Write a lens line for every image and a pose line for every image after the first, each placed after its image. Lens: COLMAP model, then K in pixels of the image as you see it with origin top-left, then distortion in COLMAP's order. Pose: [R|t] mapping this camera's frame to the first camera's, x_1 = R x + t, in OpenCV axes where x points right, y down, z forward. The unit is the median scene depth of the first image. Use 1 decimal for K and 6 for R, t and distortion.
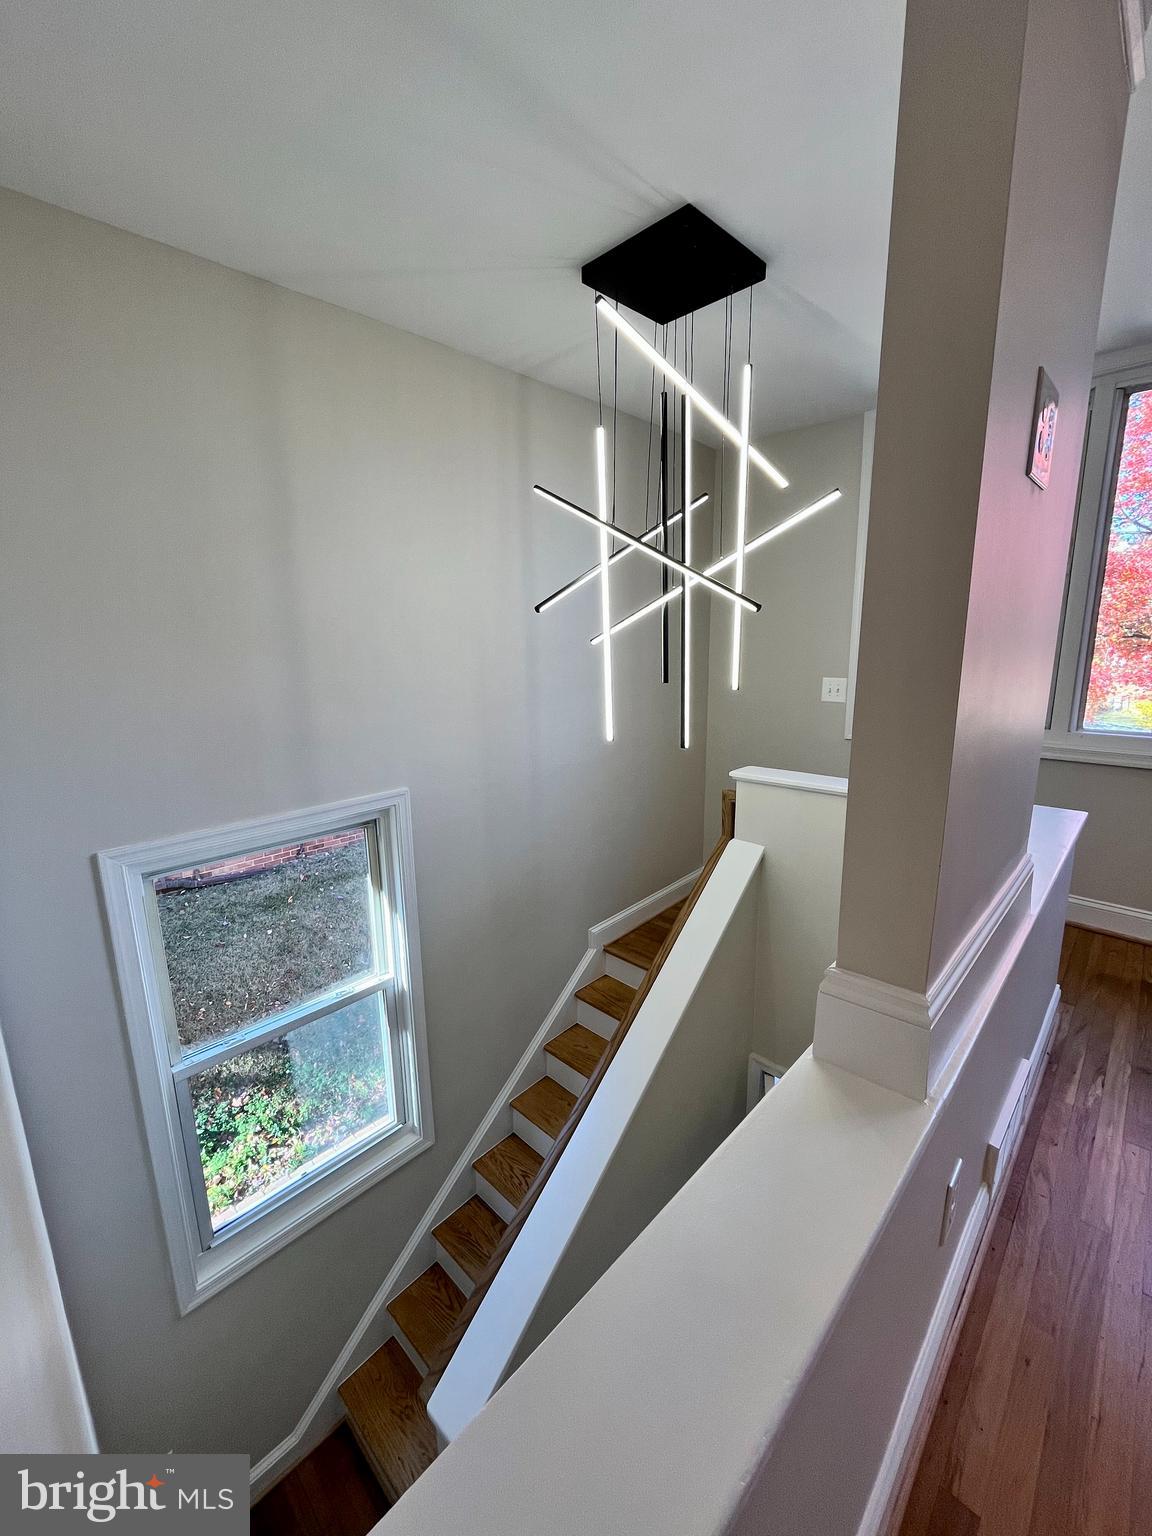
lens RADIAL K [[621.7, 0, 576.0], [0, 621.7, 768.0], [0, 0, 1]] dist [-0.001686, -0.000005]
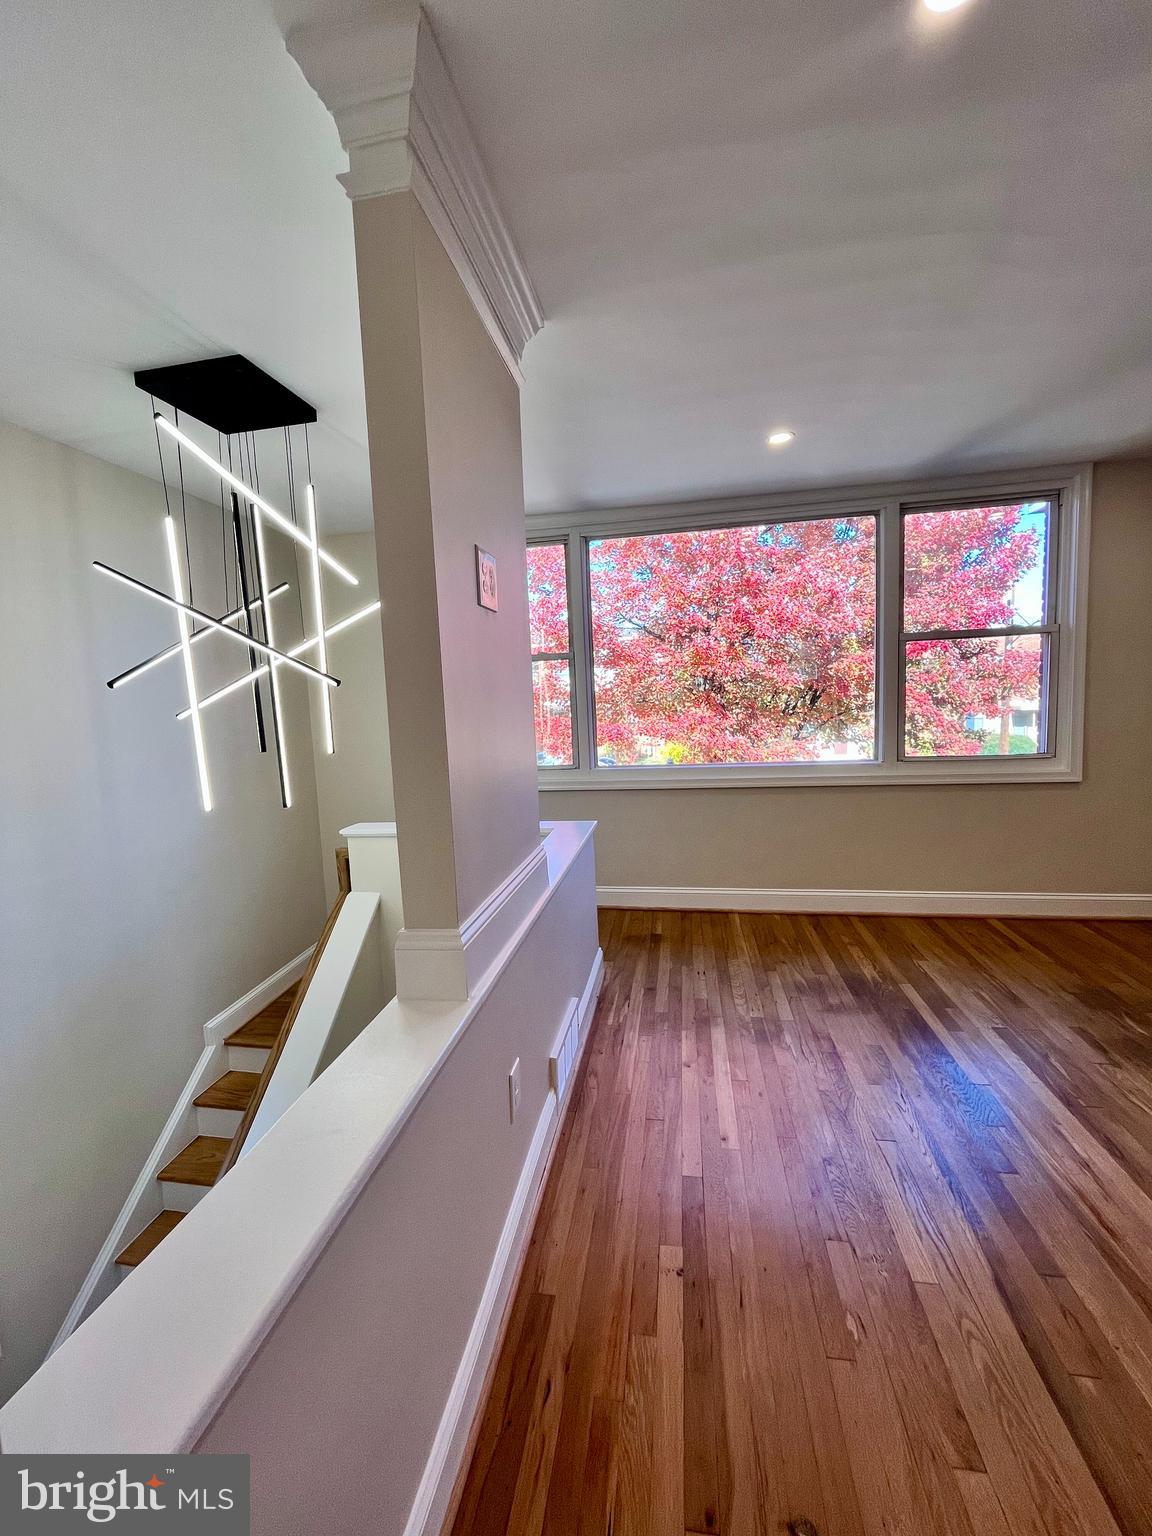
lens RADIAL K [[621.7, 0, 576.0], [0, 621.7, 768.0], [0, 0, 1]] dist [-0.001686, -0.000005]
pose [[0.826687, -0.079750, 0.556982, -0.010274], [0.142046, 0.987421, -0.069447, 0.047083], [-0.544437, 0.136528, 0.827616, -0.197381]]
